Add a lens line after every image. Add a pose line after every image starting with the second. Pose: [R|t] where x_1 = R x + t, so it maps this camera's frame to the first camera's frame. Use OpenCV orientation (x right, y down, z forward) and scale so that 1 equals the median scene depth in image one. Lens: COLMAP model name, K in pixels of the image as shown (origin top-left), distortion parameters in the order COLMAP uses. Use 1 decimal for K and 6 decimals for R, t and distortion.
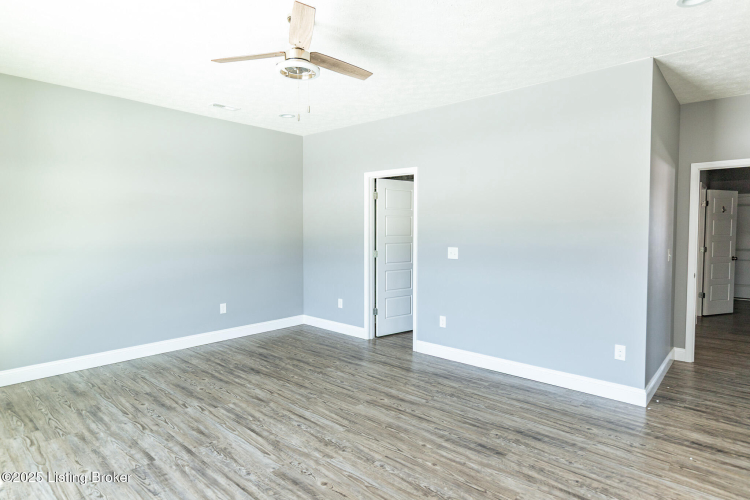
lens RADIAL K [[423.7, 0, 367.3], [0, 423.7, 245.5], [0, 0, 1]] dist [0.003675, 0.000100]
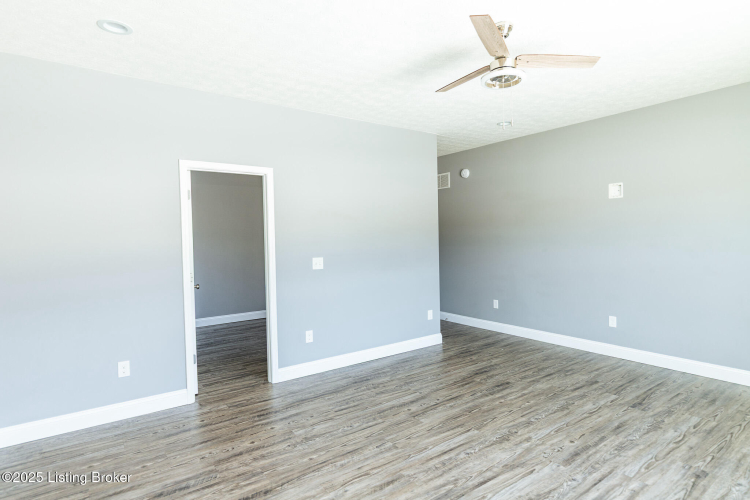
lens RADIAL K [[423.7, 0, 367.3], [0, 423.7, 245.5], [0, 0, 1]] dist [0.003675, 0.000100]
pose [[0.183733, -0.027727, 0.982585, -0.995210], [0.059073, 0.998107, 0.017119, -0.045117], [-0.981200, 0.054899, 0.185023, 0.937296]]
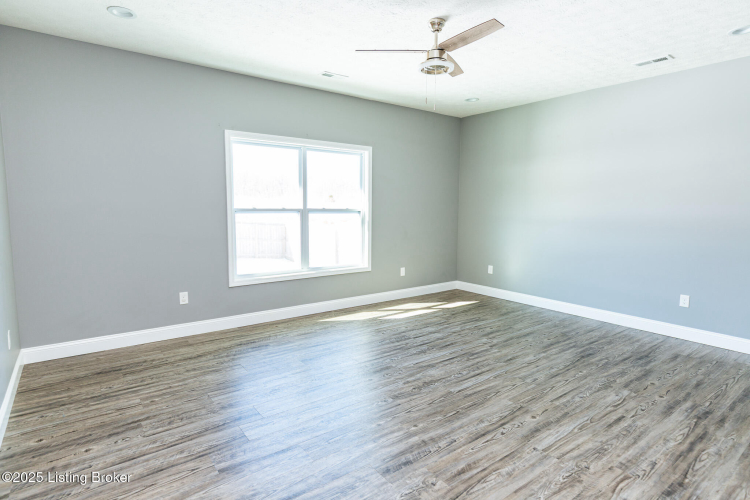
lens RADIAL K [[385.7, 0, 375.0], [0, 385.7, 250.0], [0, 0, 1]] dist [-0.002937, -0.000475]
pose [[-0.167429, 0.108837, -0.979858, 0.790862], [-0.047225, 0.991862, 0.118239, -0.017049], [0.984752, 0.066070, -0.160926, 0.845506]]
